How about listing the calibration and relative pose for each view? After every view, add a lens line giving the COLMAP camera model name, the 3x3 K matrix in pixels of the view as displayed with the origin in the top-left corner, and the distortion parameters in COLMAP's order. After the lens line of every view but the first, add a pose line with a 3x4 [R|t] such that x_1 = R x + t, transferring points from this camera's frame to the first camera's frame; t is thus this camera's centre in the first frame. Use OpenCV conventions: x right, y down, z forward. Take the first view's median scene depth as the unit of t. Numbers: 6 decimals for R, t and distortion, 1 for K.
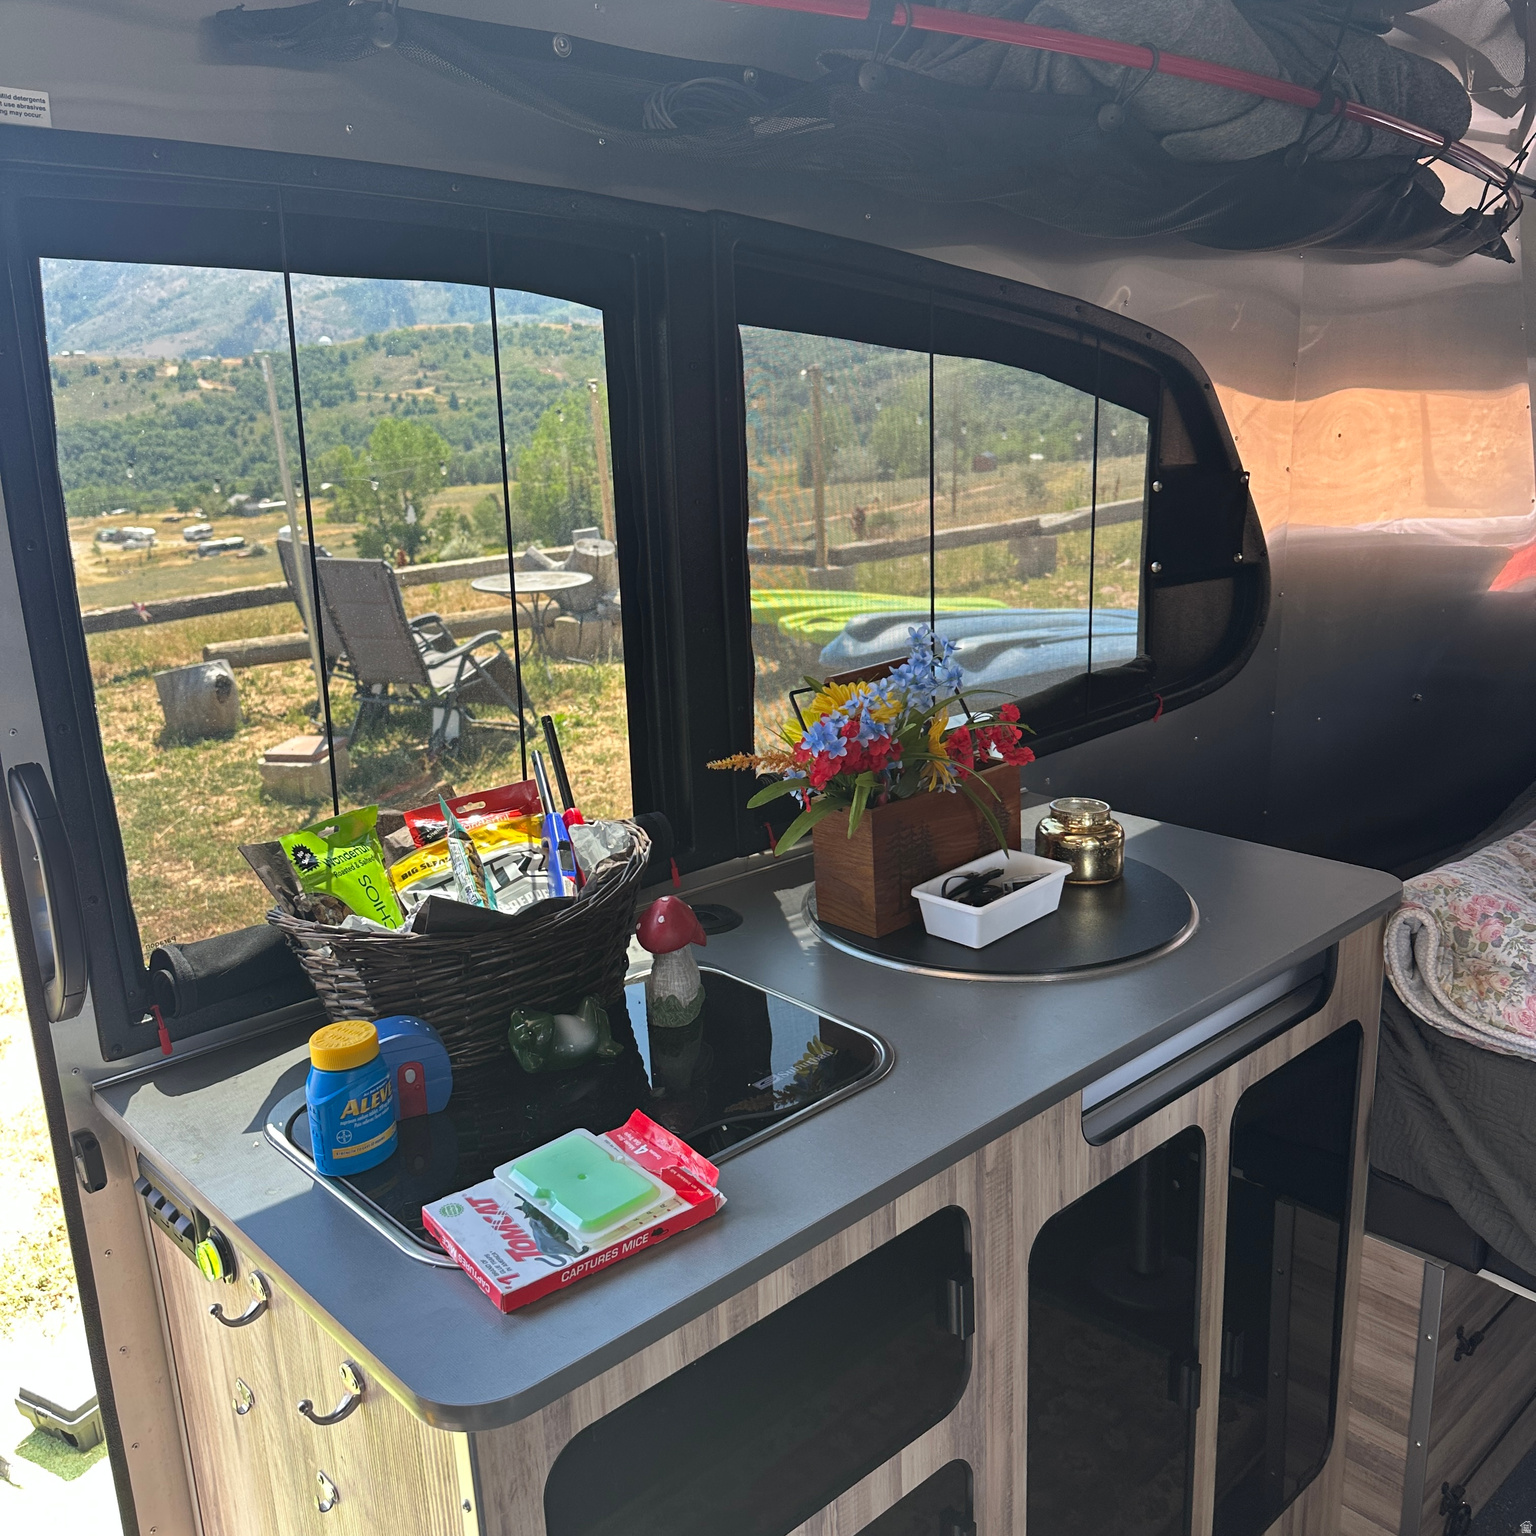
lens RADIAL K [[1428.5, 0, 768.0], [0, 1428.5, 768.0], [0, 0, 1]] dist [0.094261, -0.197039]
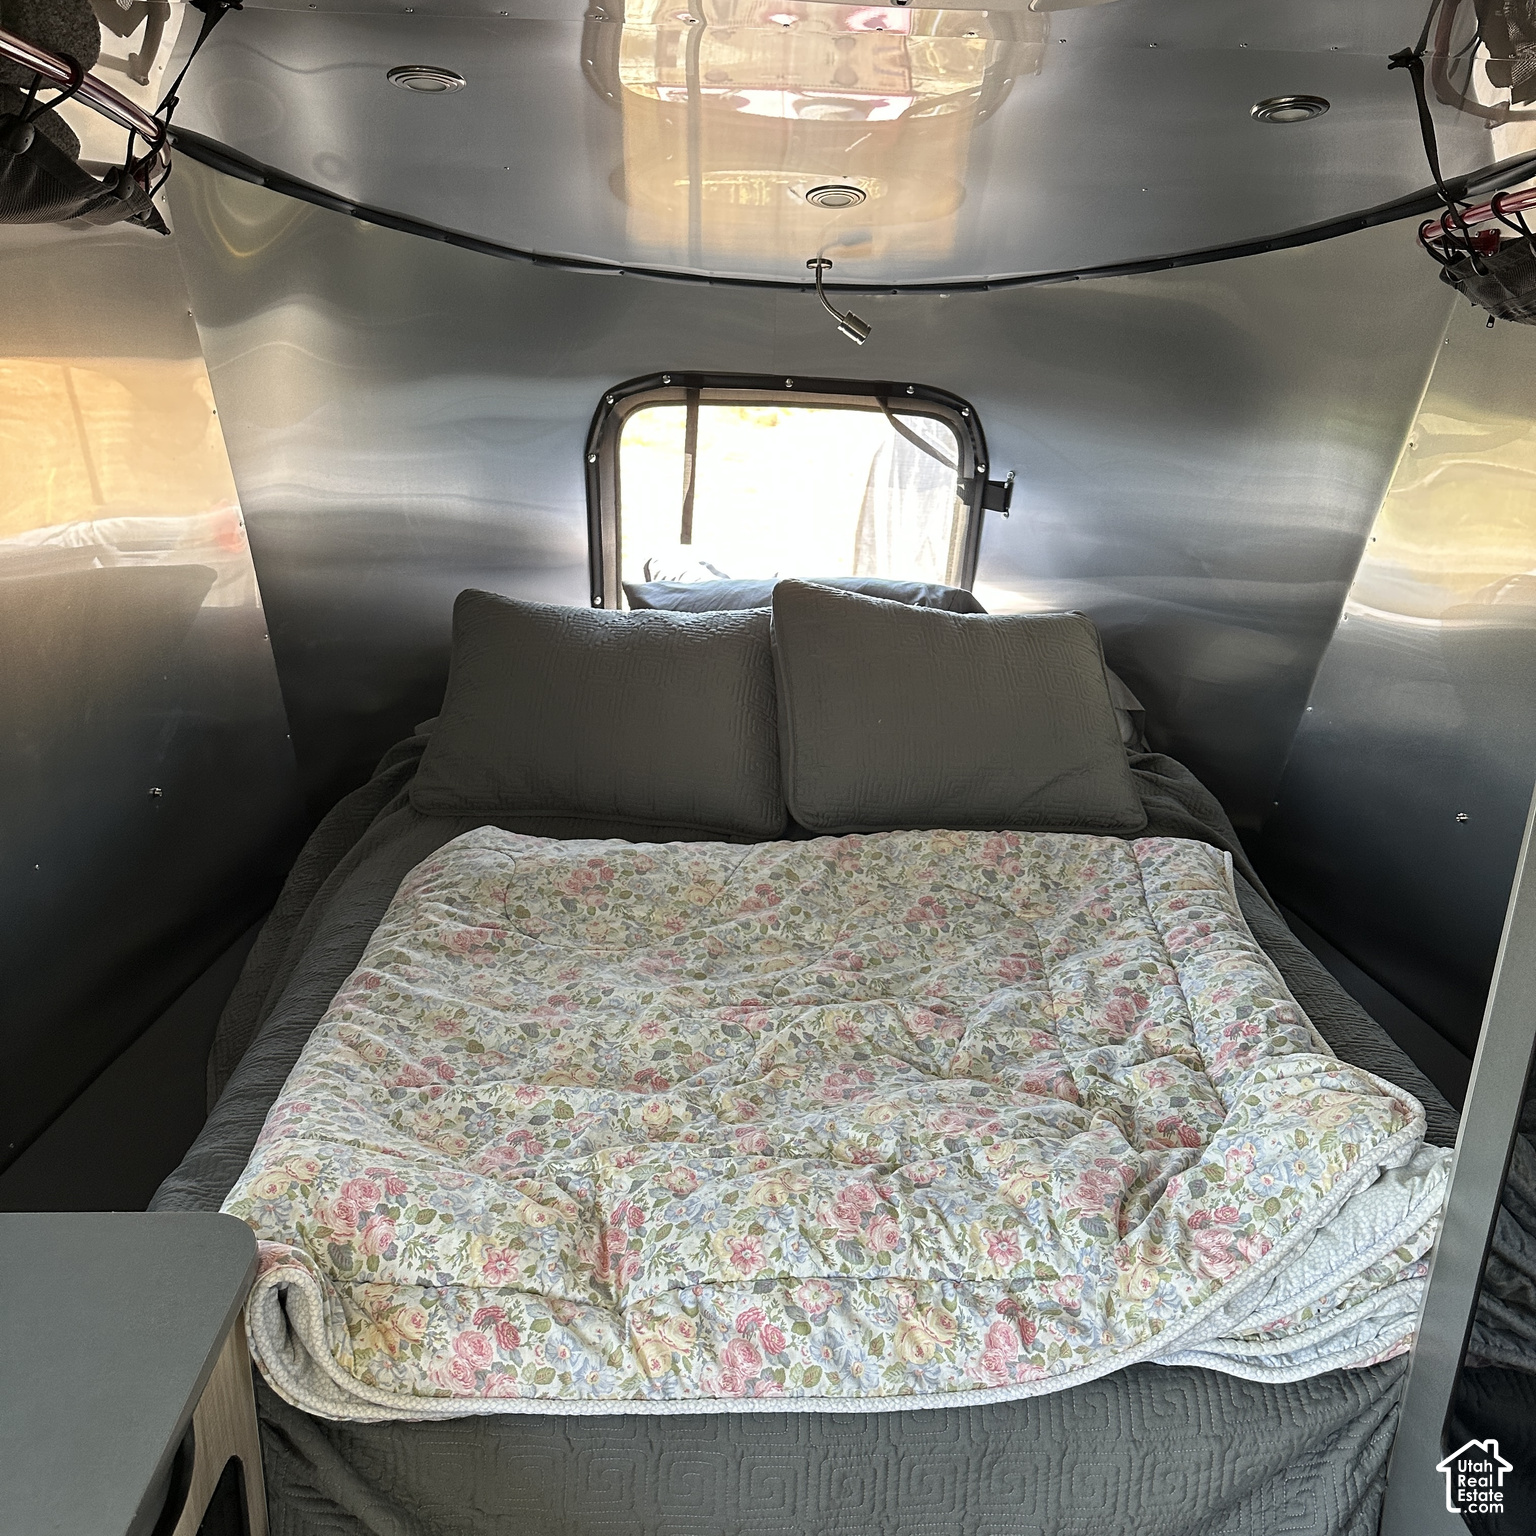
lens RADIAL K [[1428.5, 0, 768.0], [0, 1428.5, 768.0], [0, 0, 1]] dist [0.094261, -0.197039]
pose [[0.648331, -0.197197, 0.735378, 0.146449], [0.155991, 0.979790, 0.125211, -0.173720], [-0.745207, 0.033534, 0.665989, 0.373365]]
